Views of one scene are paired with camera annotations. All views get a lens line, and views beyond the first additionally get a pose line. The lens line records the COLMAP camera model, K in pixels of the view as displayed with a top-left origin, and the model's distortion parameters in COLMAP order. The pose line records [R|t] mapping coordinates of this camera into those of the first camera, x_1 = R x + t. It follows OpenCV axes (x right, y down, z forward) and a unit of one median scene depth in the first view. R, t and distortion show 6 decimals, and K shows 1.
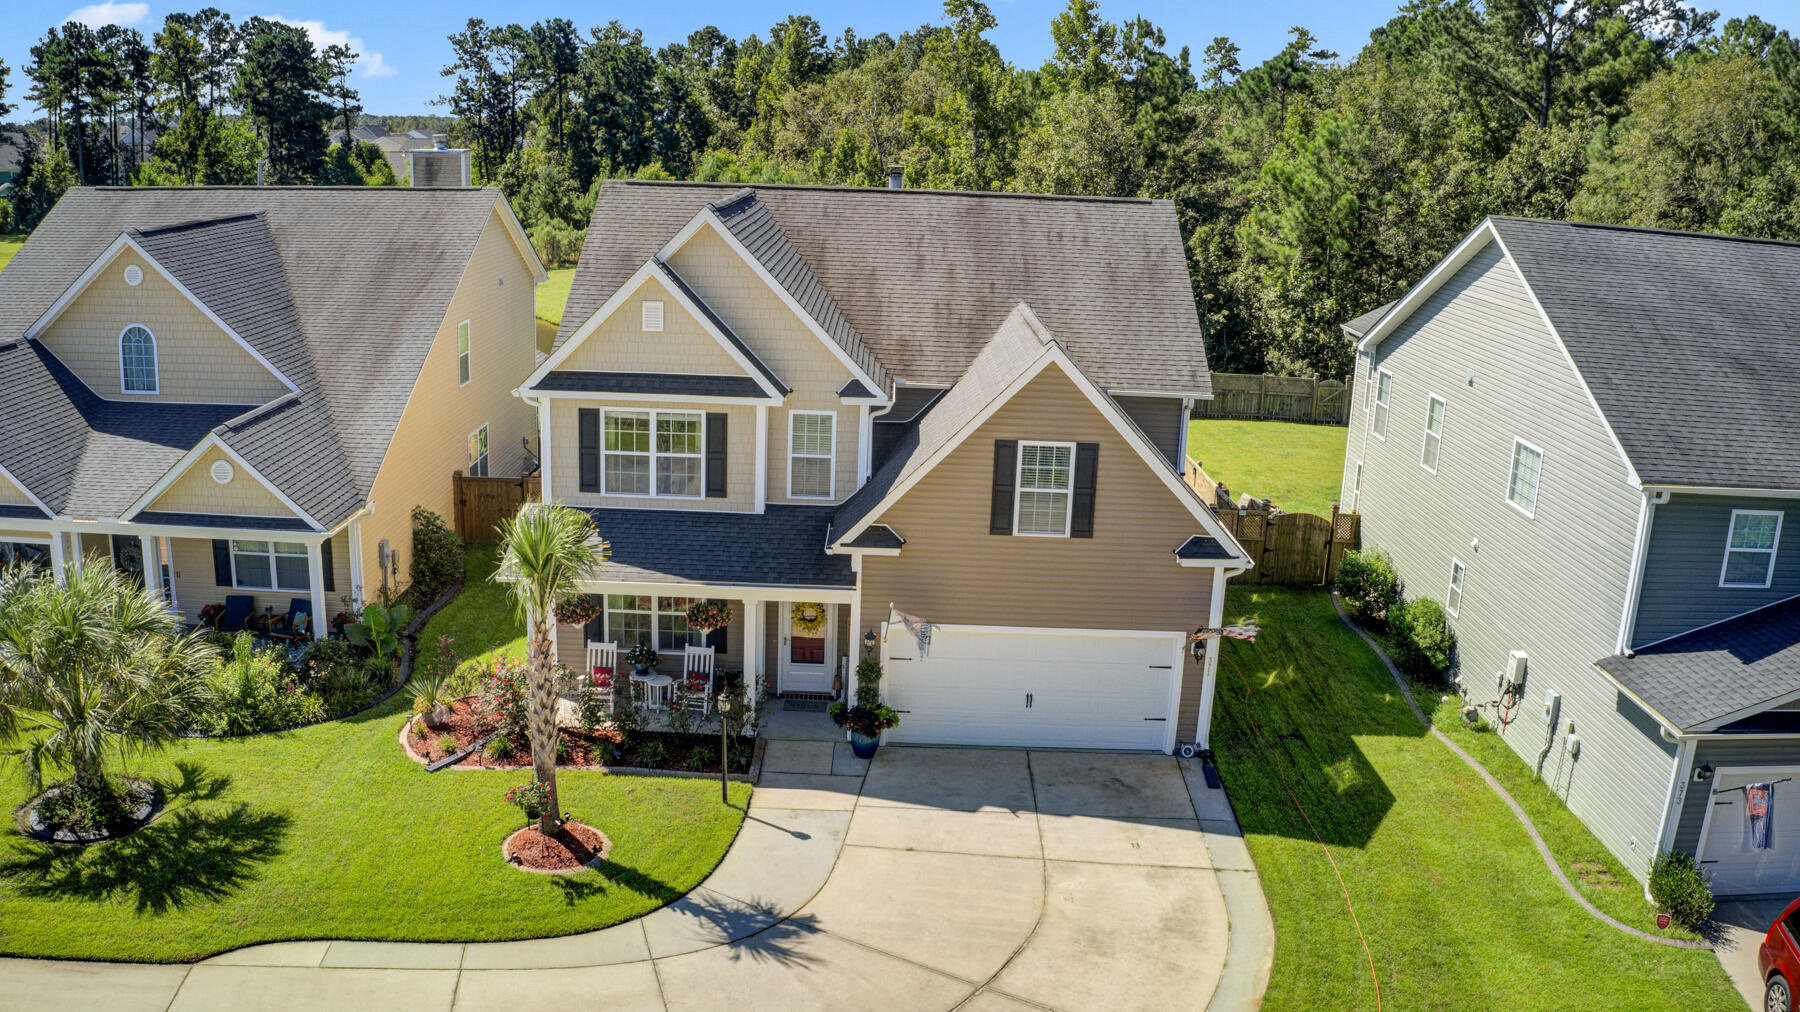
lens RADIAL K [[1432.4, 0, 895.8], [0, 1432.4, 488.1], [0, 0, 1]] dist [-0.184332, 0.014839]
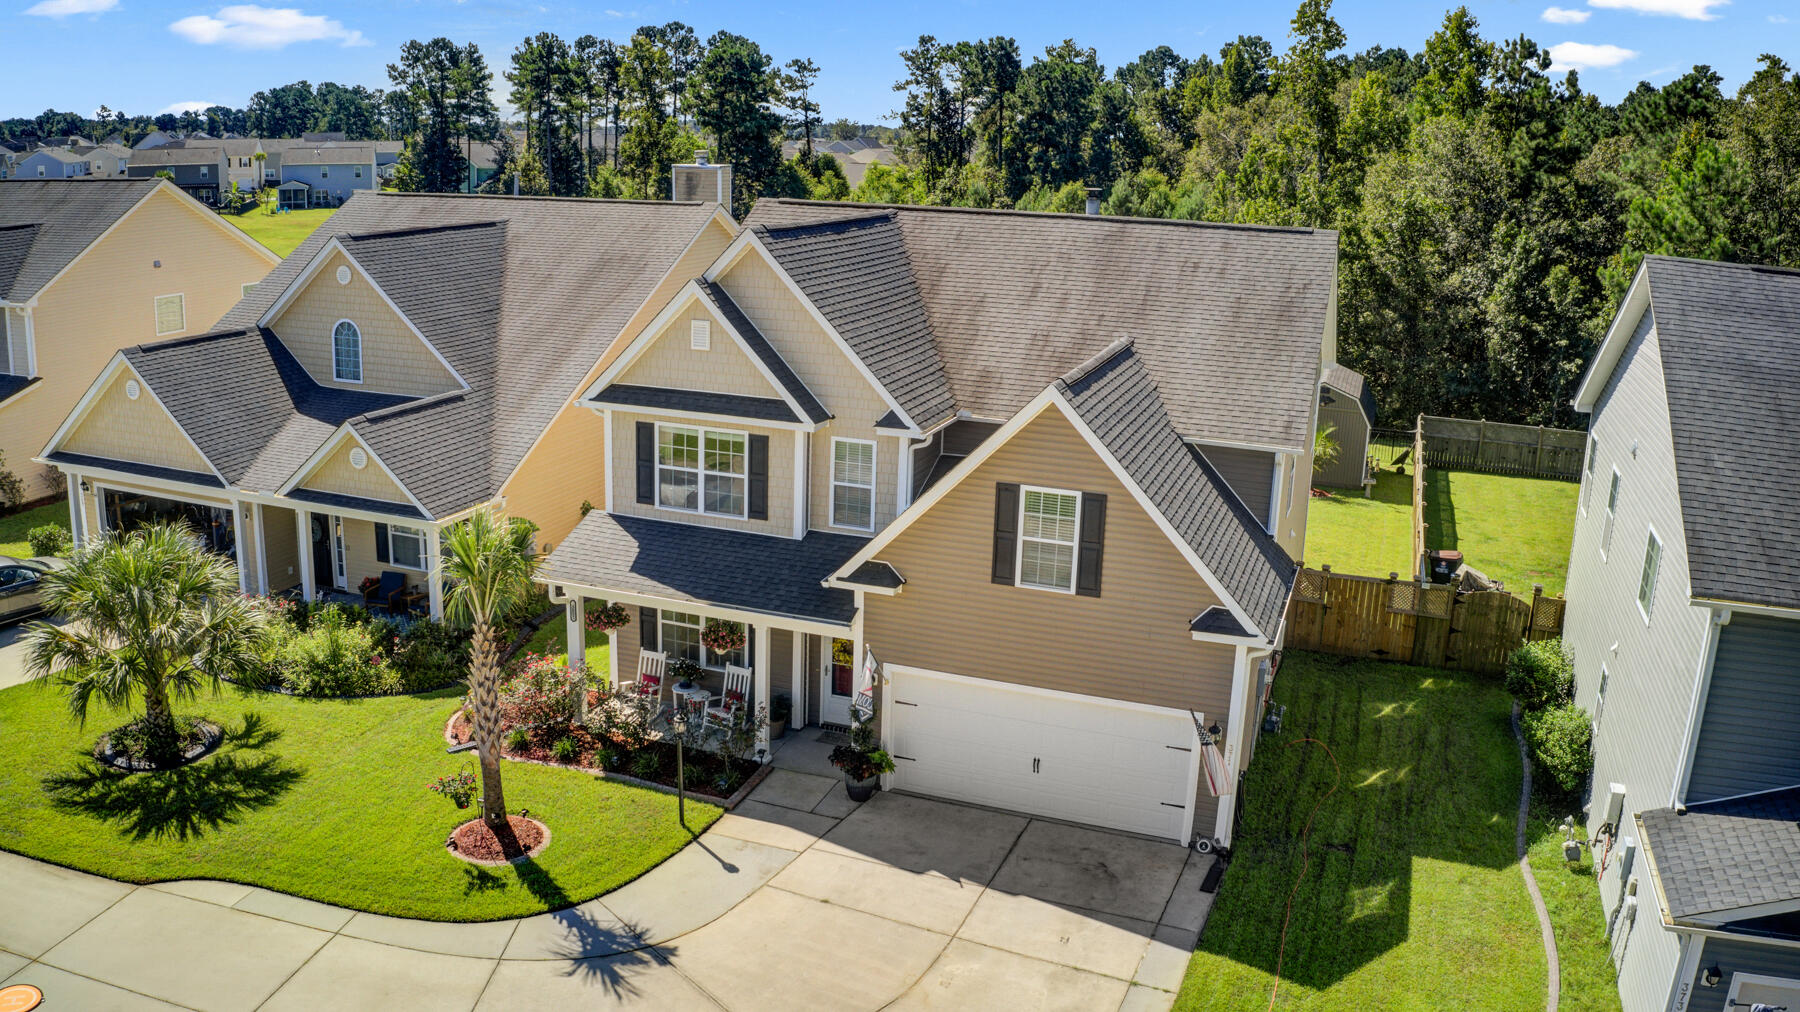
lens RADIAL K [[1432.4, 0, 895.8], [0, 1432.4, 488.1], [0, 0, 1]] dist [-0.184332, 0.014839]
pose [[0.939209, 0.075613, -0.334918, 0.302041], [-0.080036, 0.996792, 0.000596, -0.023911], [0.333888, 0.026246, 0.942247, 0.093339]]
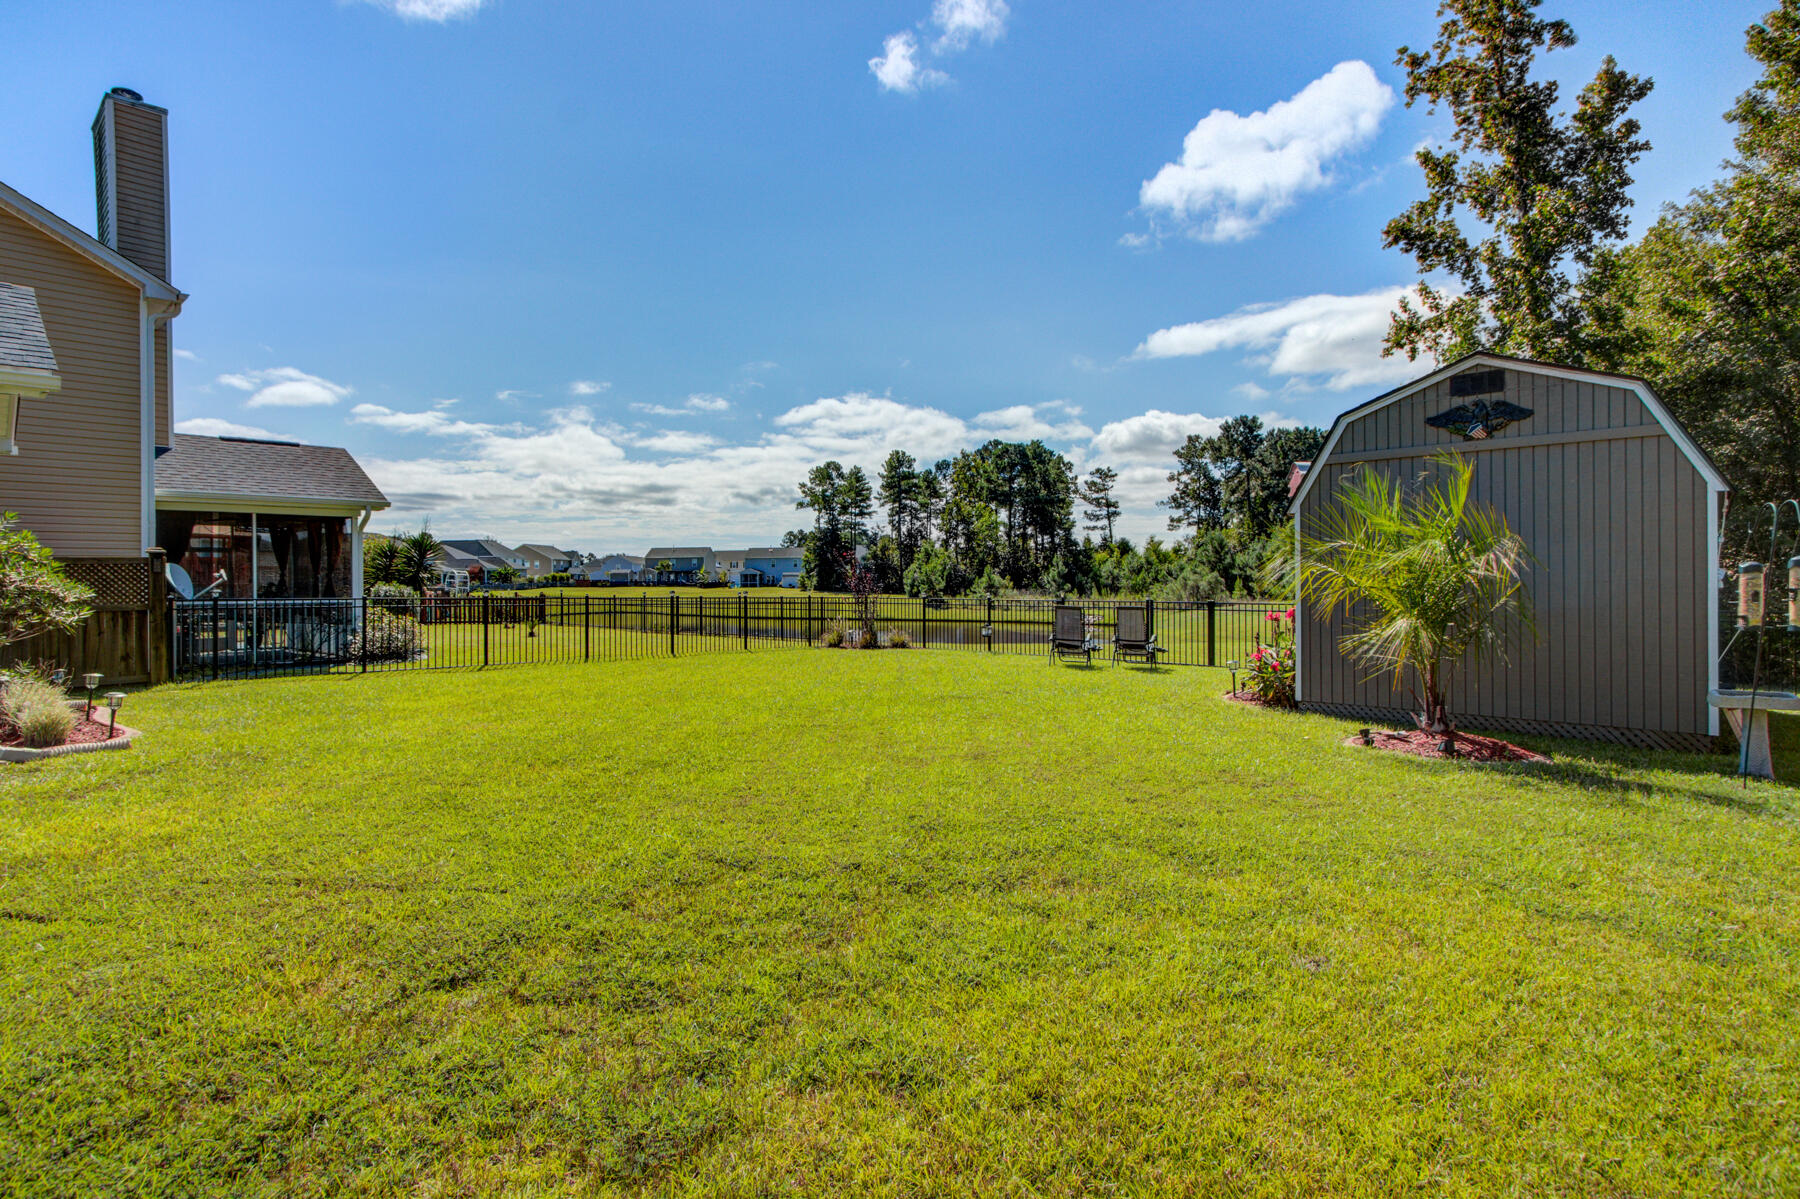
lens RADIAL K [[888.5, 0, 902.0], [0, 888.5, 577.8], [0, 0, 1]] dist [-0.023605, -0.000093]
pose [[0.740027, -0.045631, -0.671028, 0.254110], [-0.128915, 0.969574, -0.208104, -0.031561], [0.660107, 0.240508, 0.711628, 1.665477]]
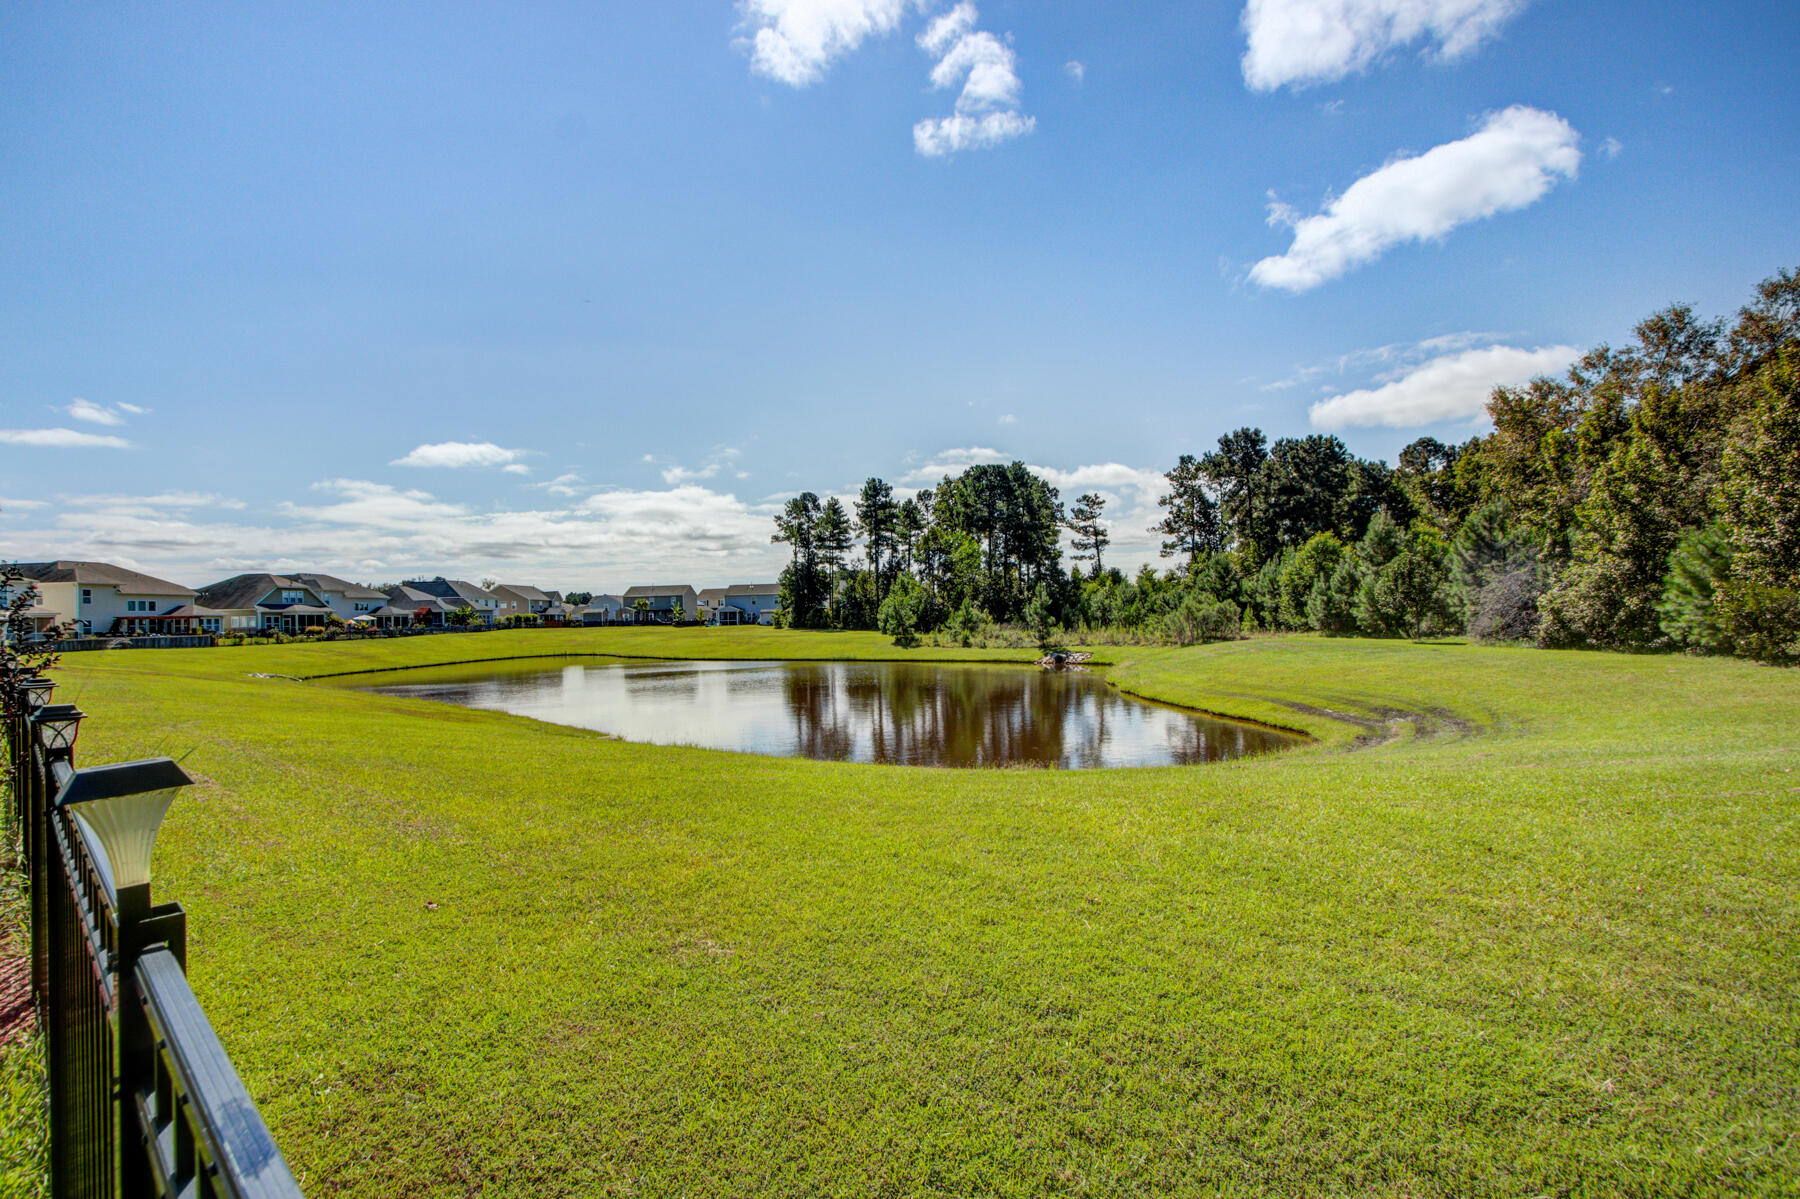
lens RADIAL K [[814.2, 0, 910.0], [0, 814.2, 616.9], [0, 0, 1]] dist [0.014381, -0.000413]
pose [[0.741193, -0.054944, -0.669040, -0.098463], [-0.111566, 0.972702, -0.203480, -0.195074], [0.661956, 0.225460, 0.714830, 2.265810]]
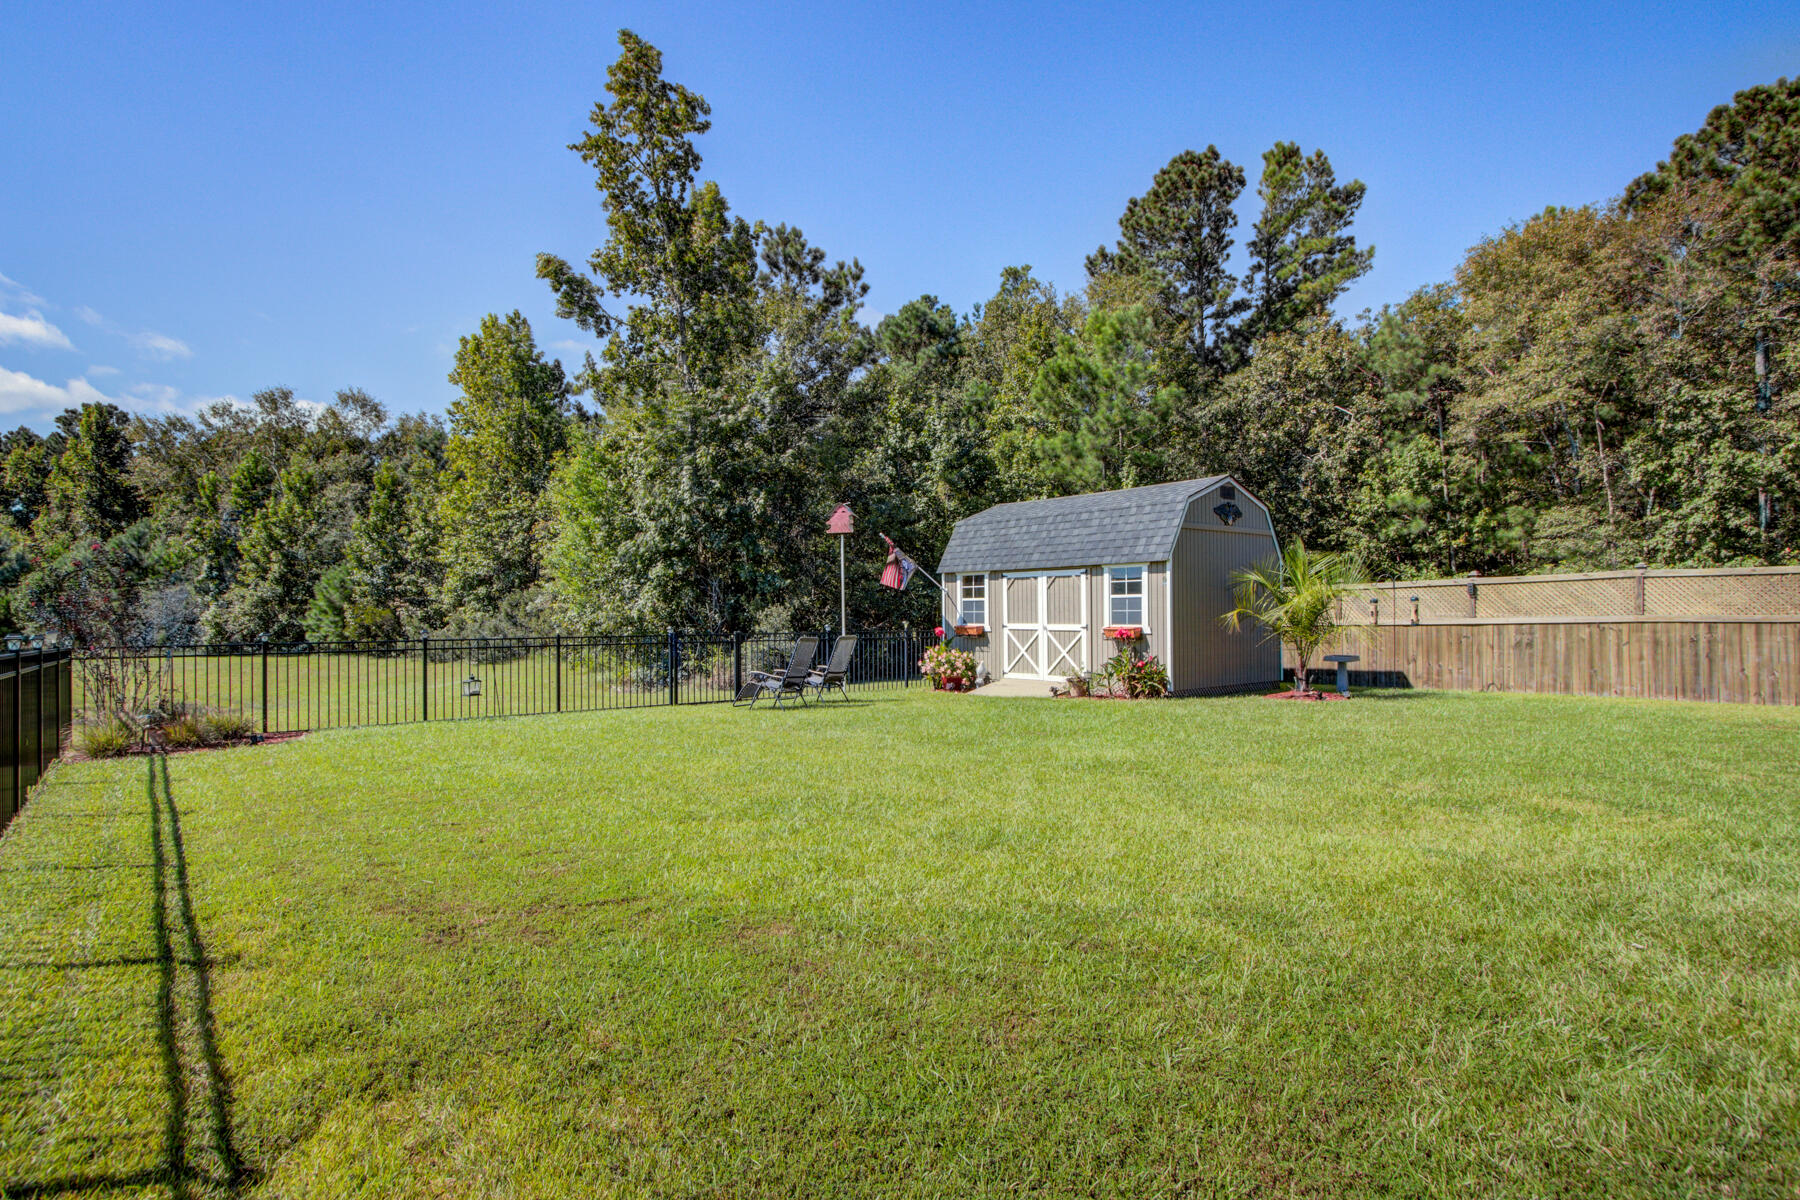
lens RADIAL K [[913.8, 0, 900.0], [0, 913.8, 600.0], [0, 0, 1]] dist [0.005876, 0.000775]
pose [[0.773630, -0.041524, 0.632276, -0.329525], [0.192699, 0.966005, -0.172338, -0.067914], [-0.603625, 0.255165, 0.755332, 1.711460]]
